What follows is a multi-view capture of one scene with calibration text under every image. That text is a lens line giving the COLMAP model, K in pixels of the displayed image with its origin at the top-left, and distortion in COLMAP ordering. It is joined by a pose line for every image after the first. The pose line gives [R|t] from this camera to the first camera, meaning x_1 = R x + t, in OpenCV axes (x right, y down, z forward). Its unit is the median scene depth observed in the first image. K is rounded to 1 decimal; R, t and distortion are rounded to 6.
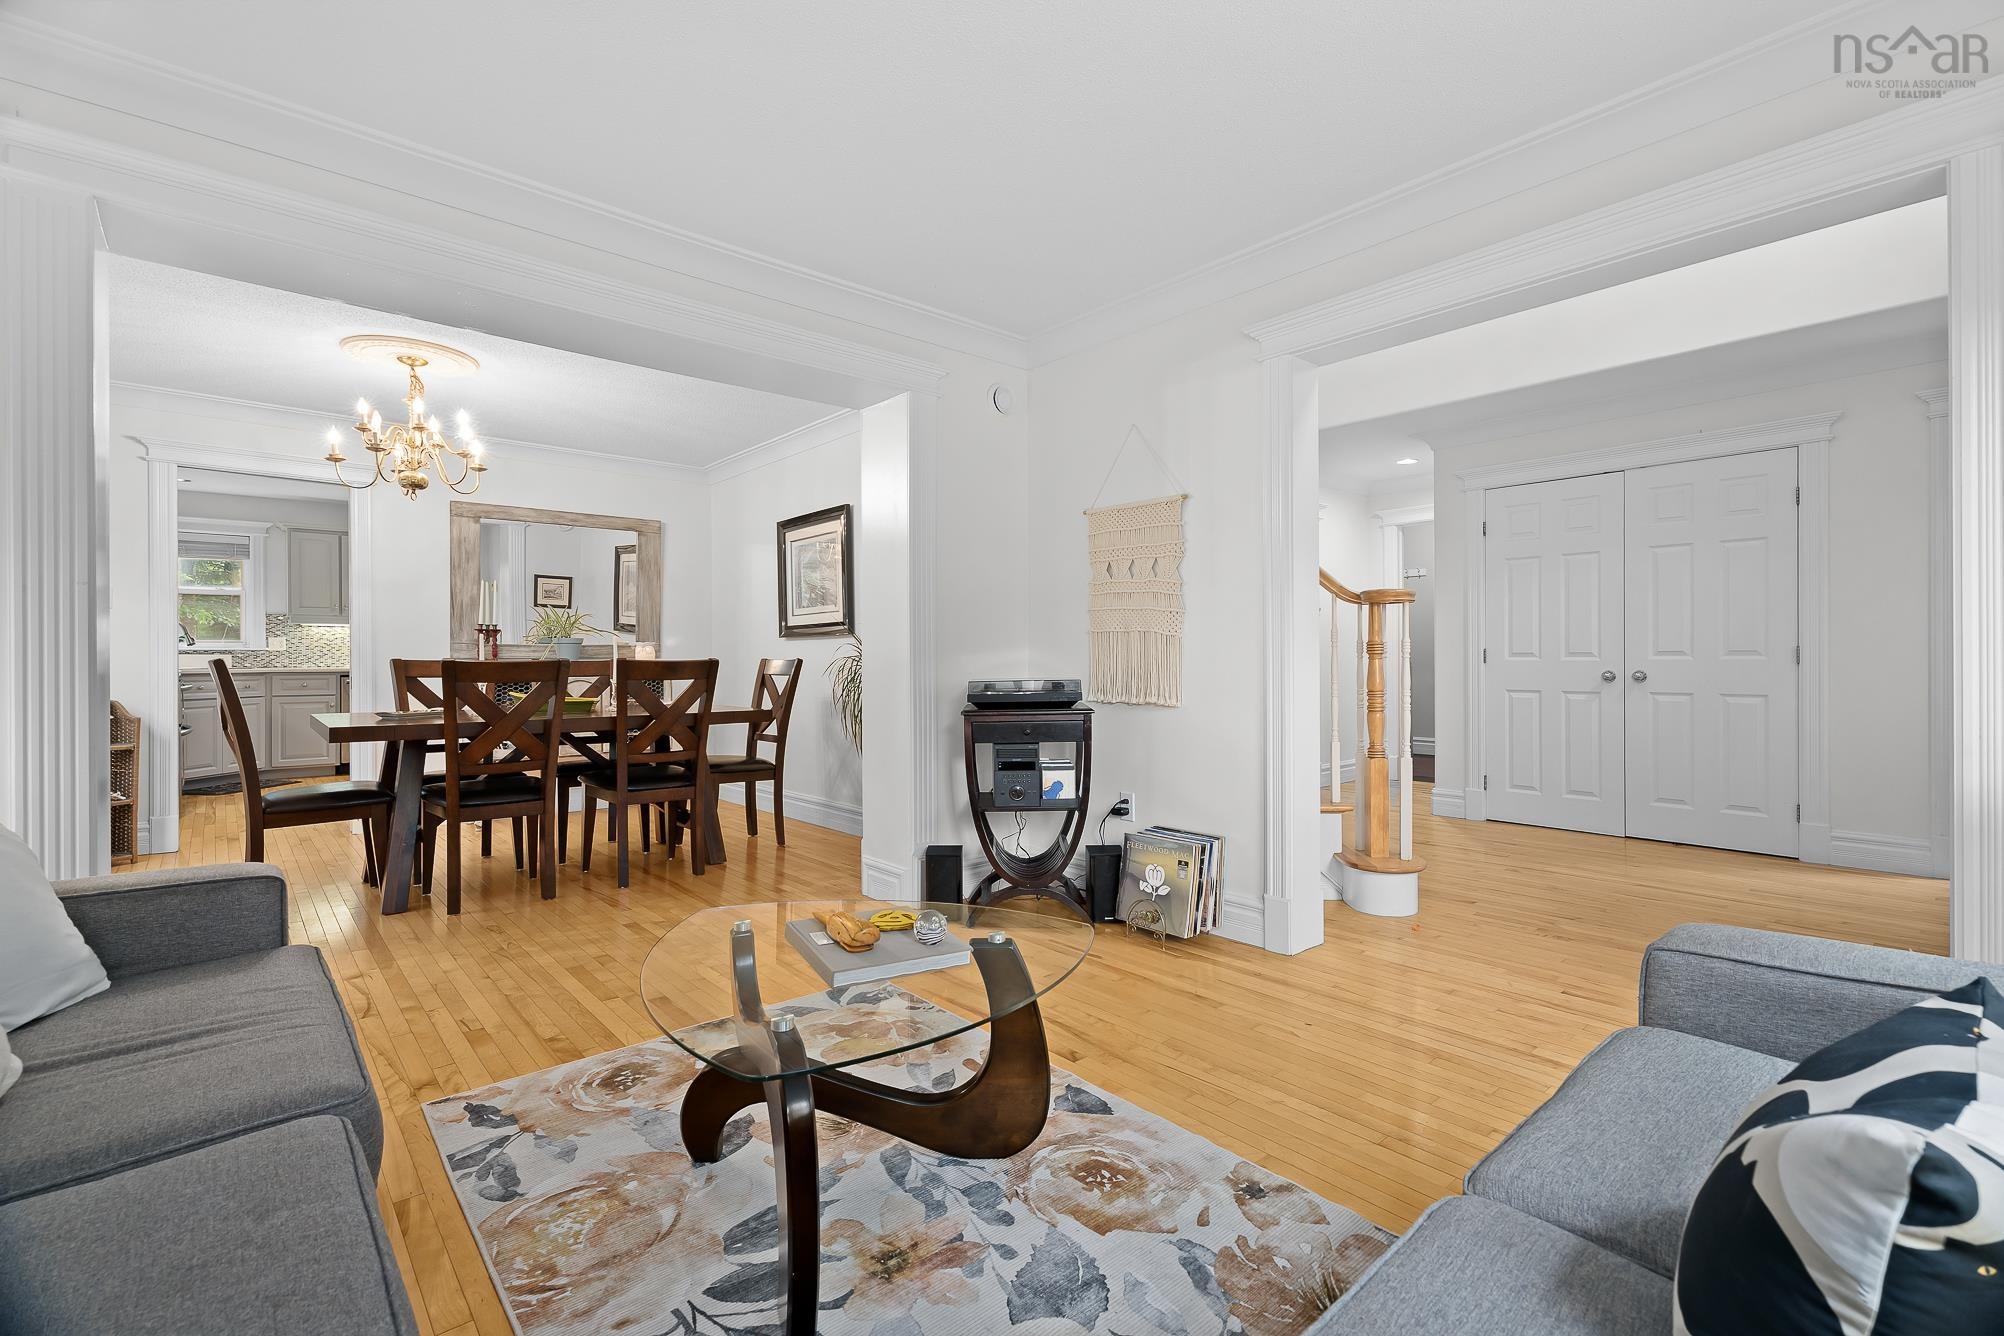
lens RADIAL K [[870.3, 0, 1002.0], [0, 870.3, 668.0], [0, 0, 1]] dist [-0.000381, 0.000101]
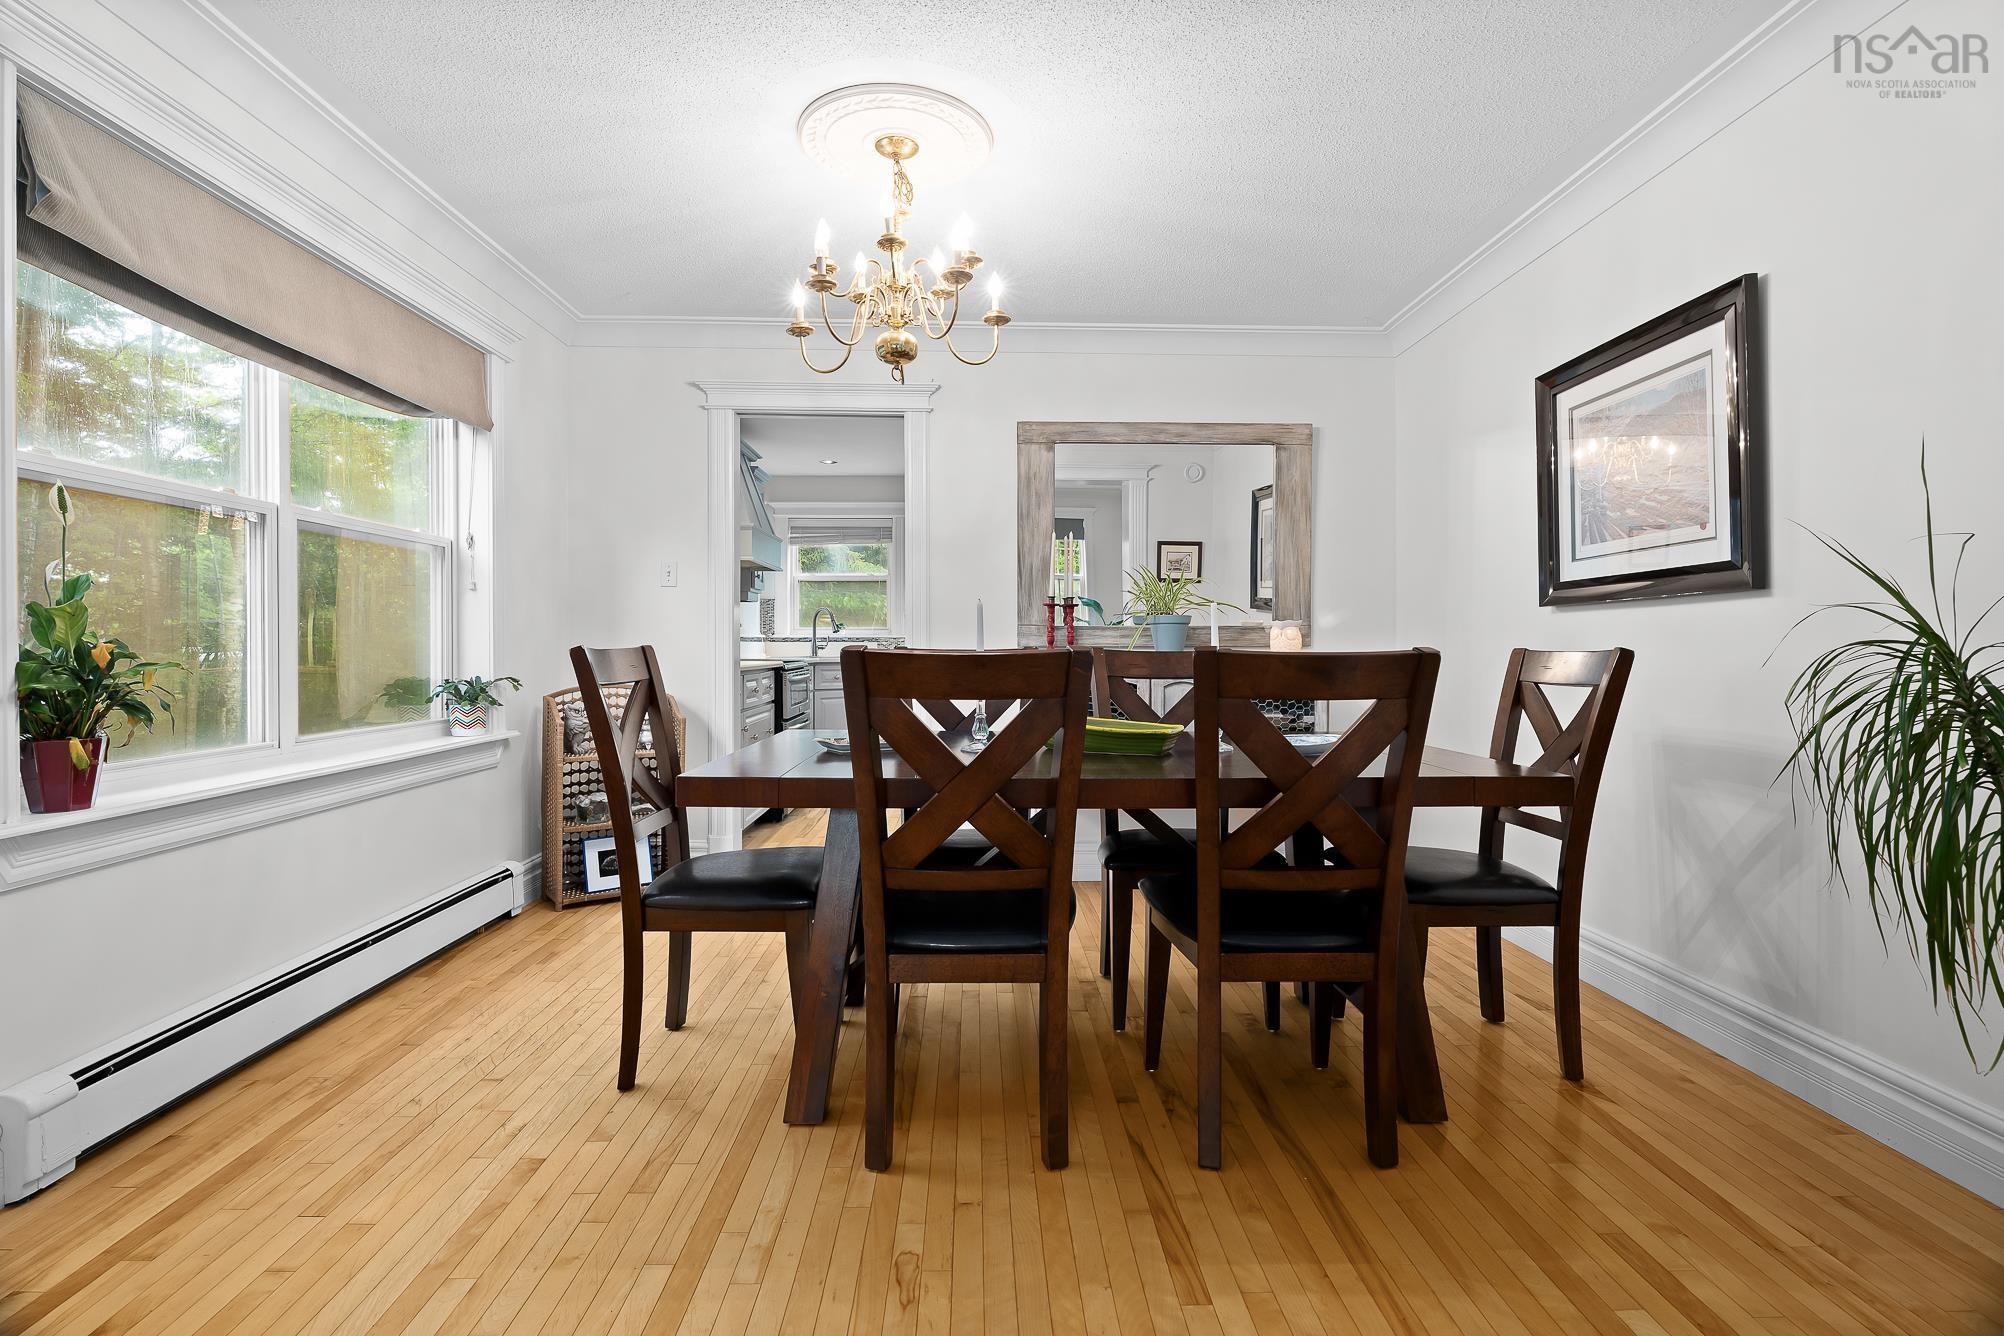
lens RADIAL K [[926.8, 0, 995.9], [0, 926.8, 659.1], [0, 0, 1]] dist [0.001139, 0.000005]
pose [[0.758980, 0.009991, -0.651038, -0.166051], [-0.008662, 0.999949, 0.005247, -0.005202], [0.651057, 0.001657, 0.759027, 0.443866]]
